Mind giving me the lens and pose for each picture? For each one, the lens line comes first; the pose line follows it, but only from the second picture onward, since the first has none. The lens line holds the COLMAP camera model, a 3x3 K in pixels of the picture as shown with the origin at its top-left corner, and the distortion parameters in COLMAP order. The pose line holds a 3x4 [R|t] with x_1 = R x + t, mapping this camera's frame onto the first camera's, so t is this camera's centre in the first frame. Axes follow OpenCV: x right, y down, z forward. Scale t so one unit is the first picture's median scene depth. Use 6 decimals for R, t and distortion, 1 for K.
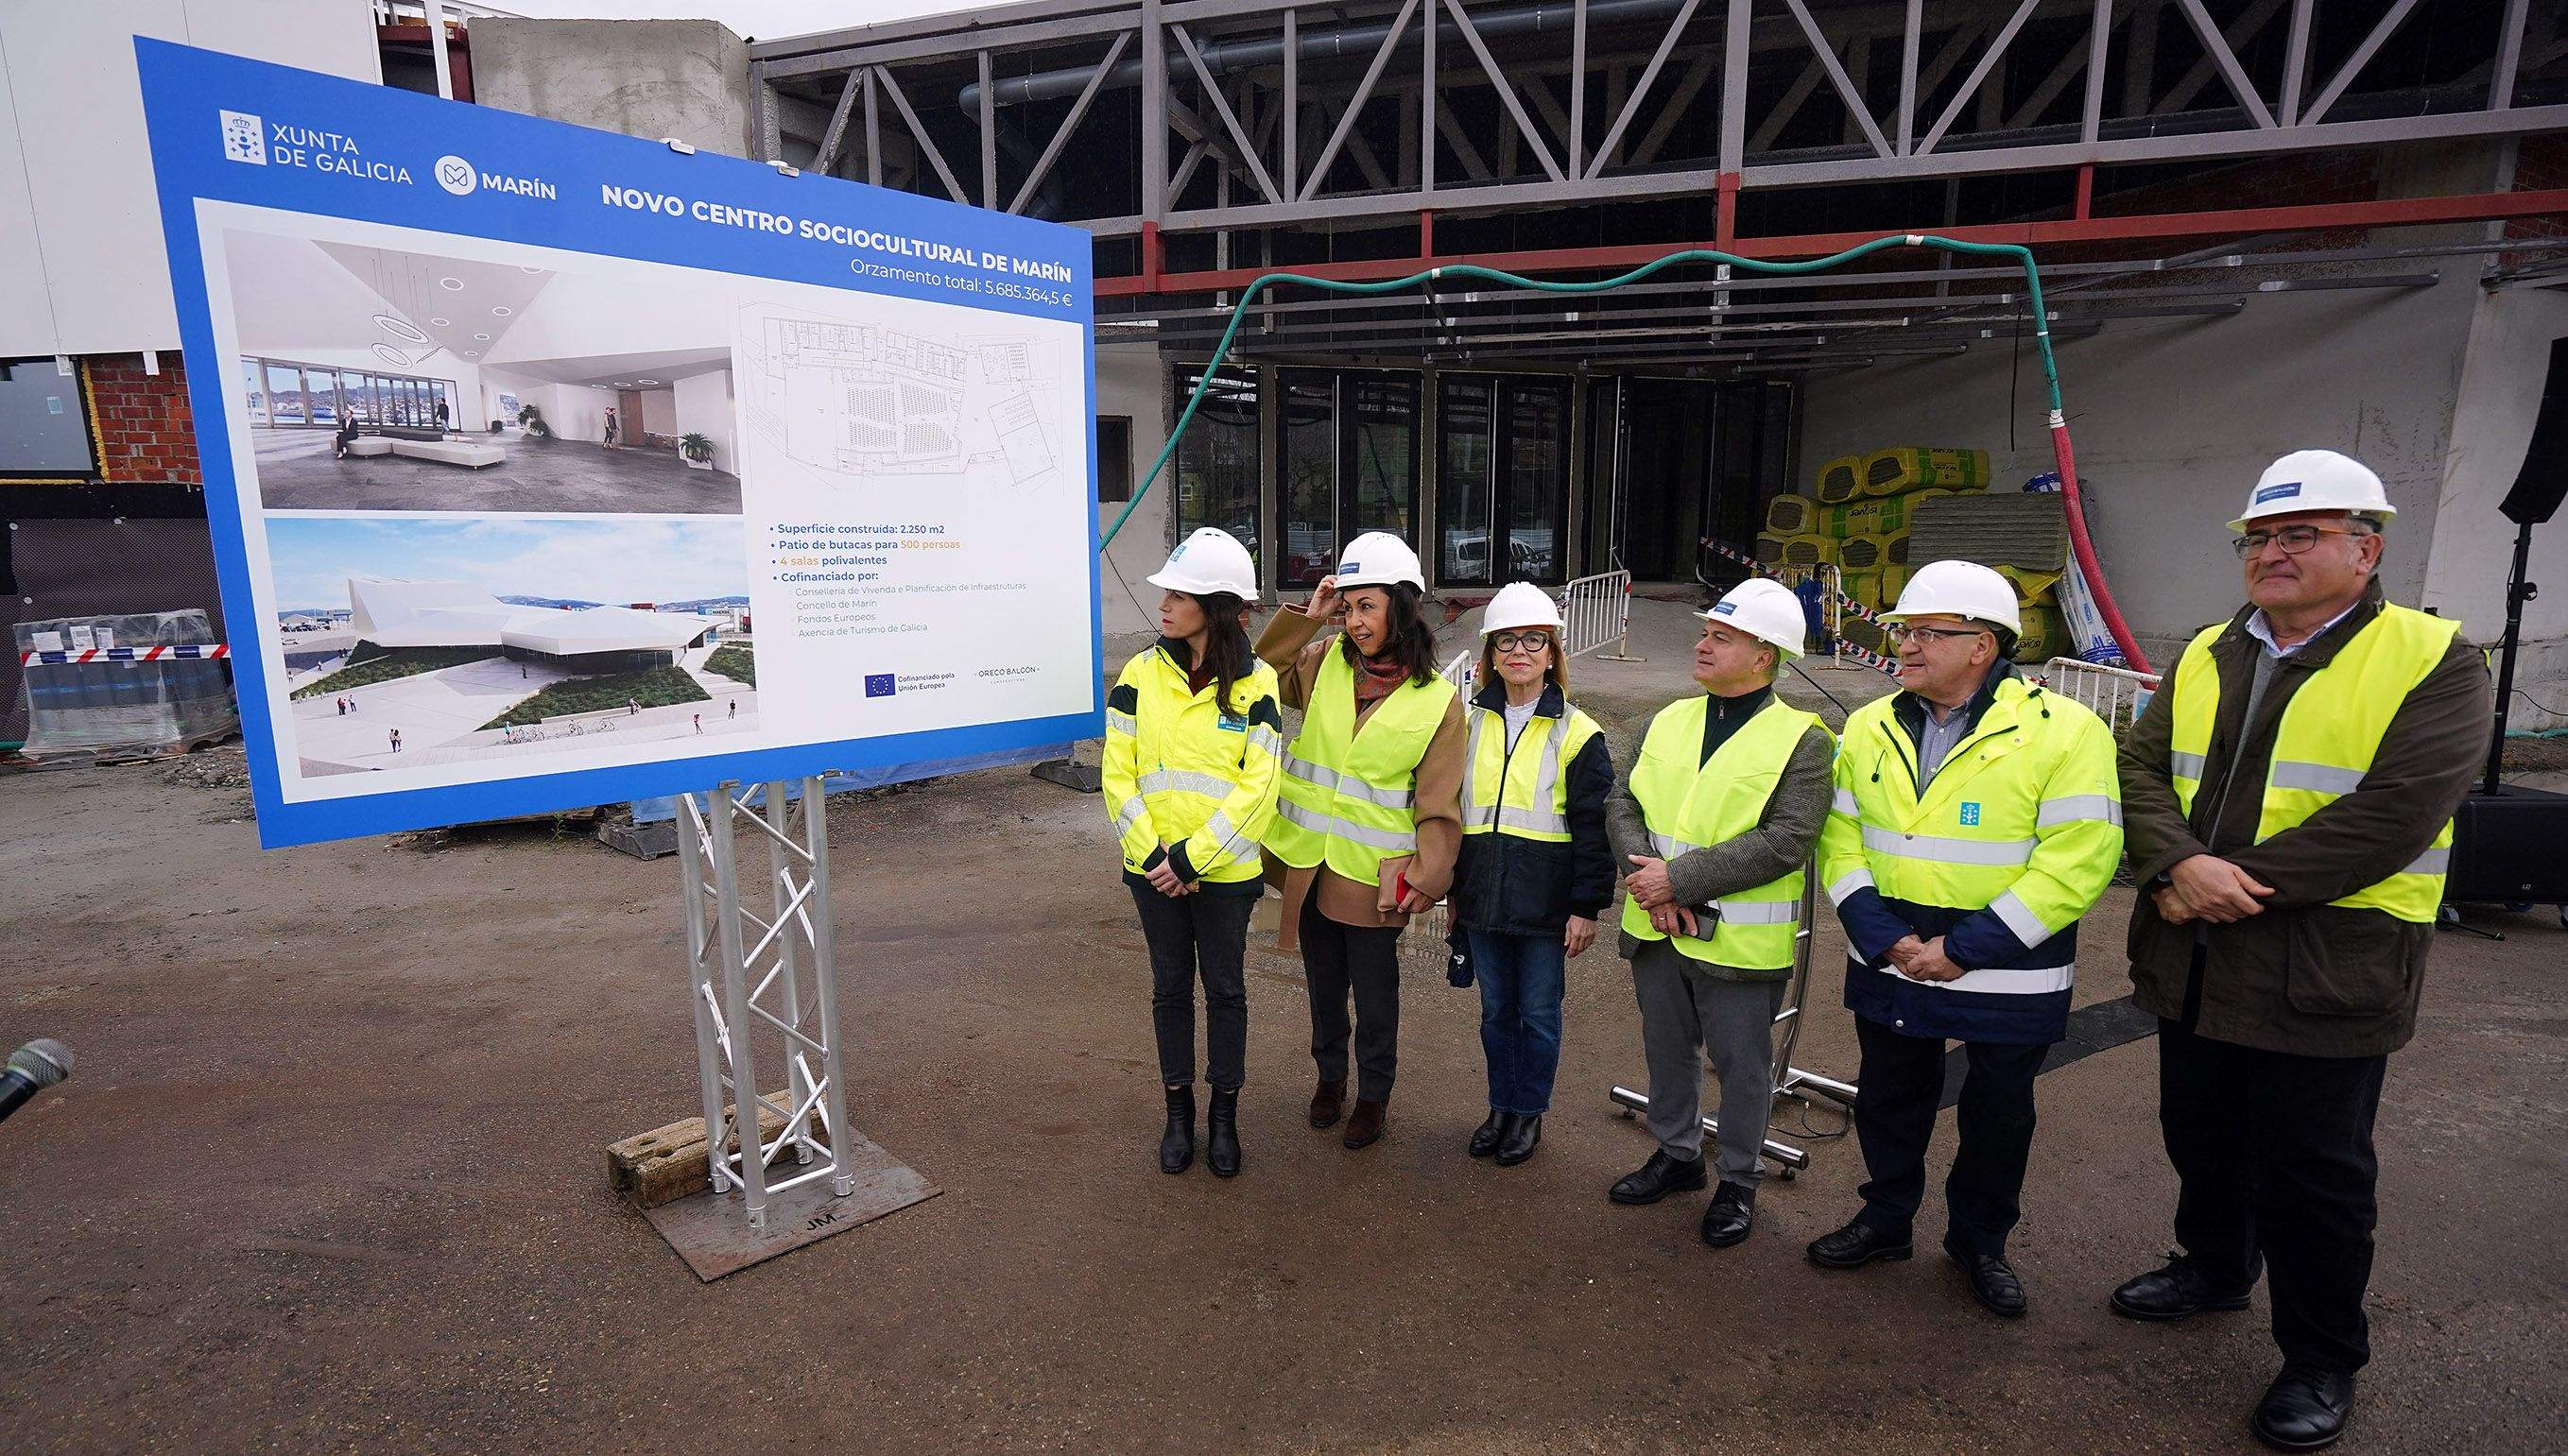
lens RADIAL K [[1118.9, 0, 1282.6], [0, 1118.9, 765.1], [0, 0, 1]] dist [-0.022420, 0.000950]
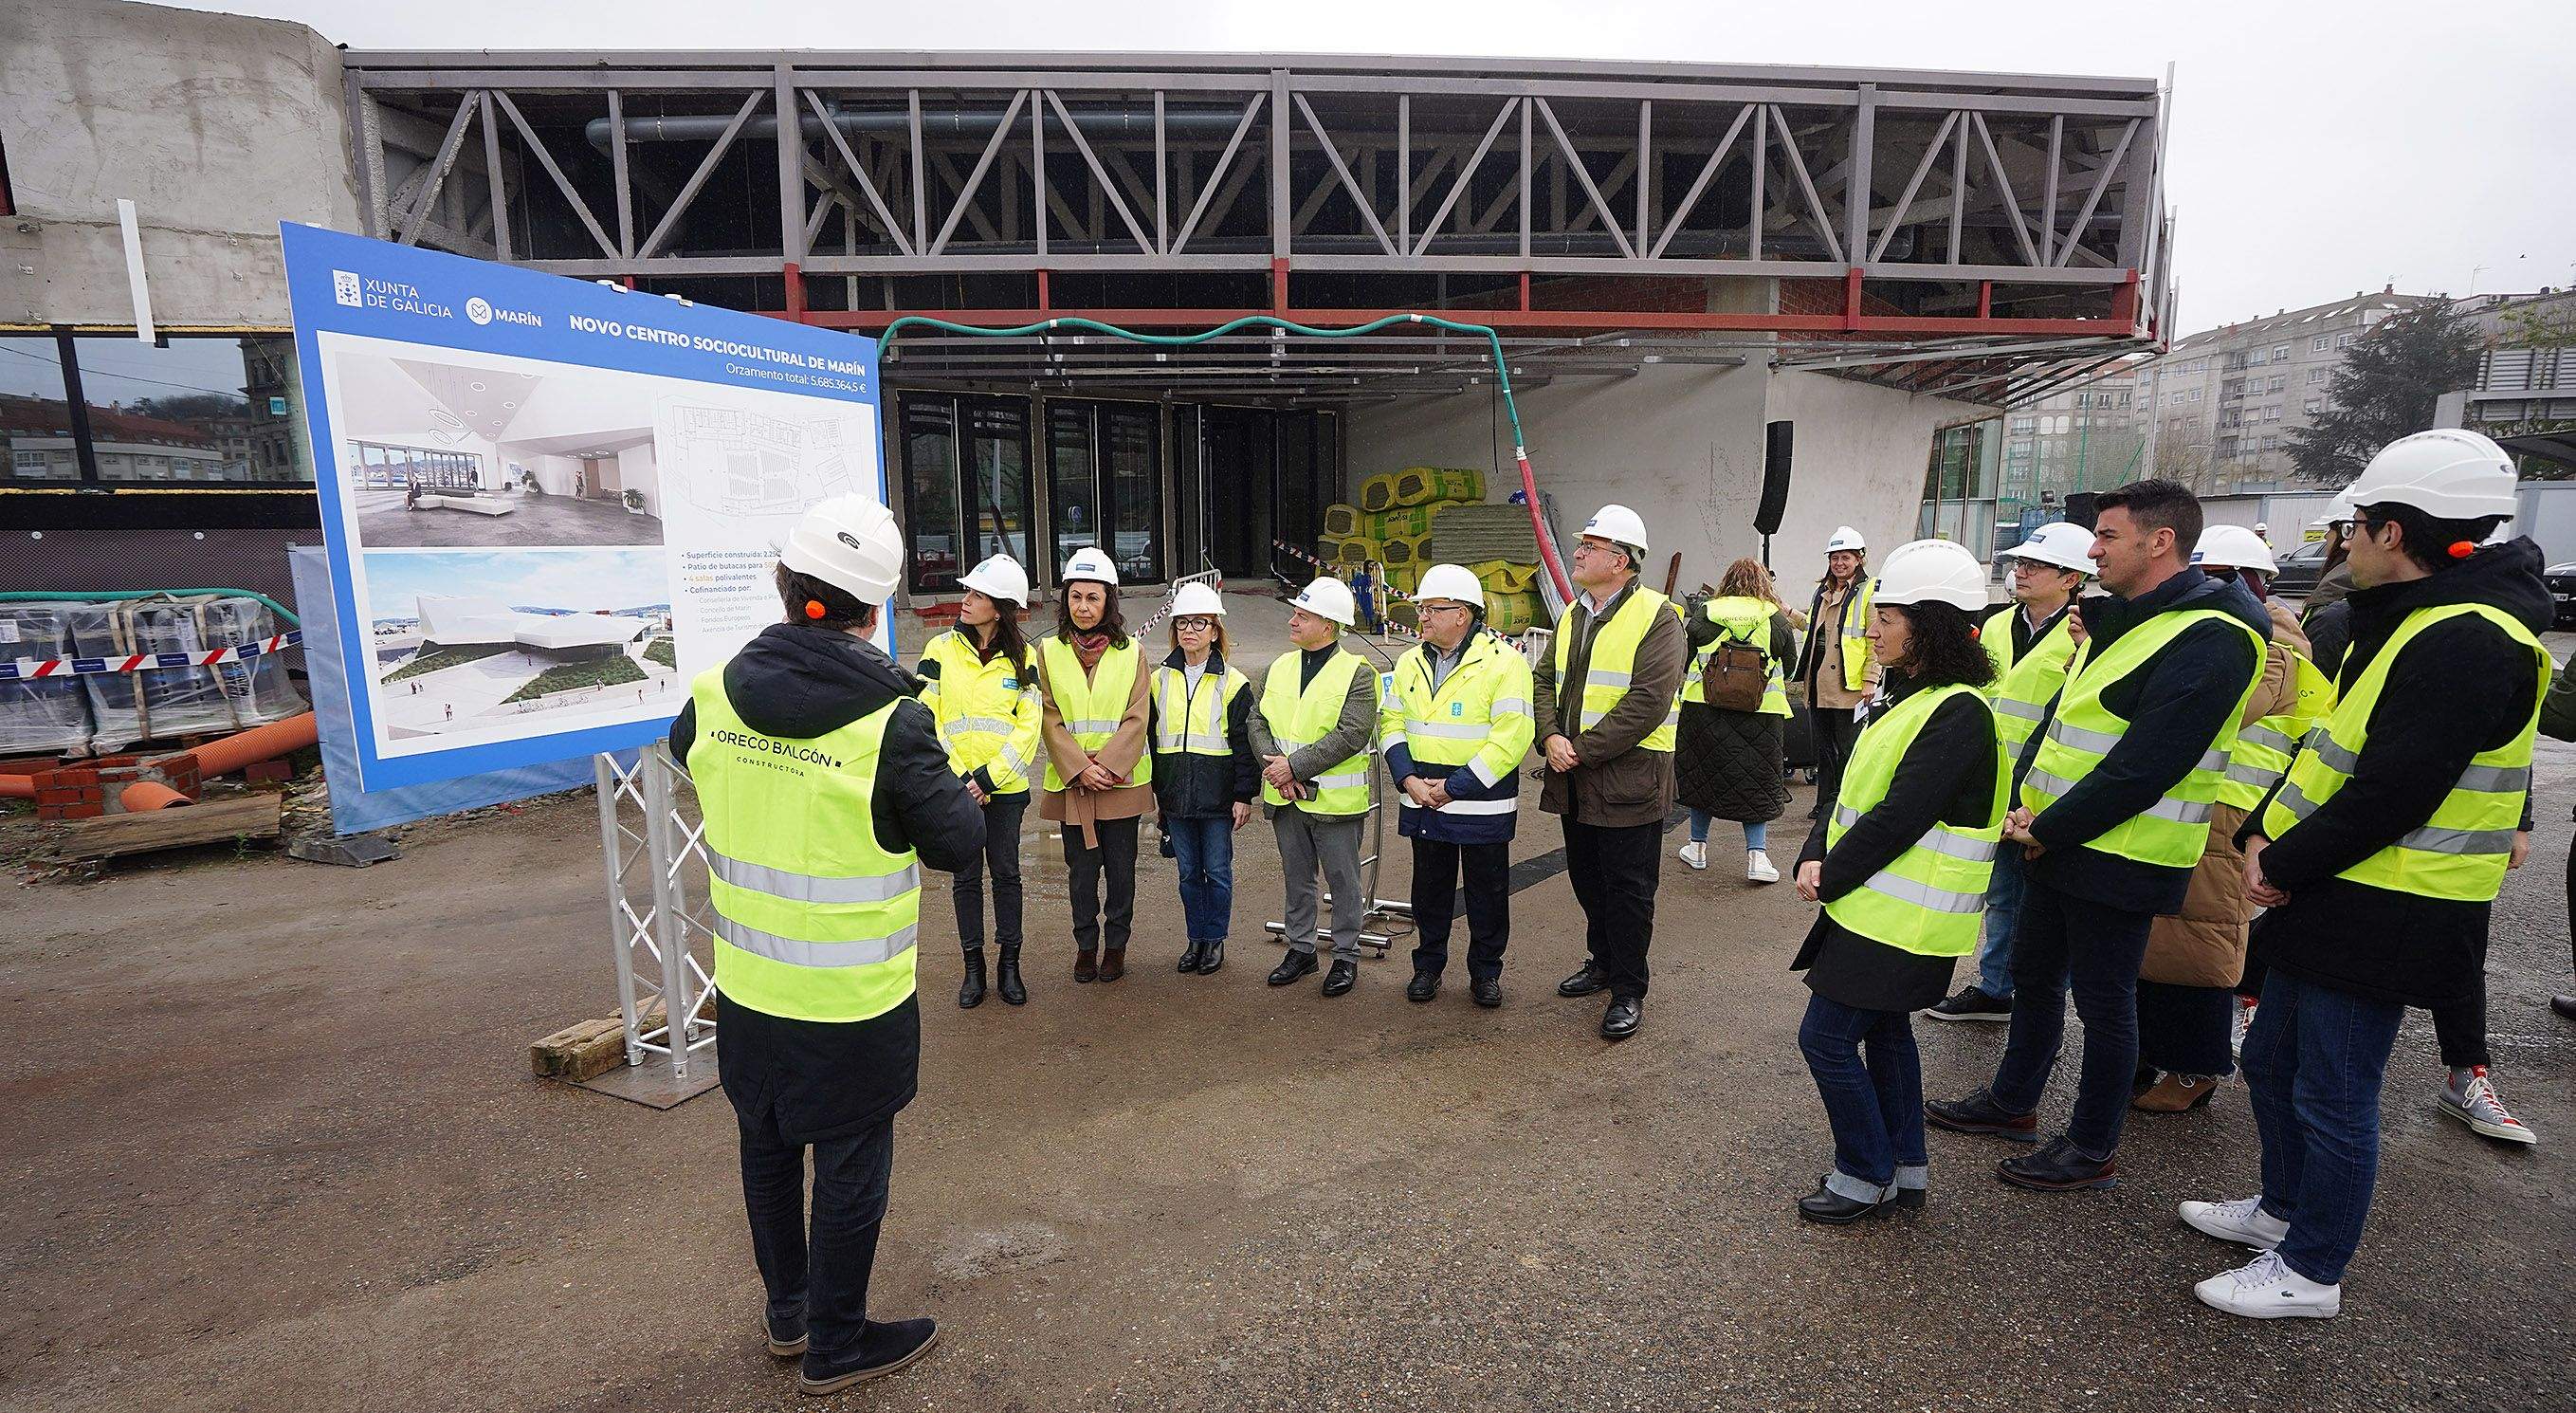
lens RADIAL K [[1156.9, 0, 1291.3], [0, 1156.9, 755.7], [0, 0, 1]] dist [-0.020954, 0.005093]
pose [[0.929278, -0.071524, 0.362391, -0.228777], [0.076610, 0.997061, 0.000338, 0.074963], [-0.361350, 0.027449, 0.932026, -0.479963]]
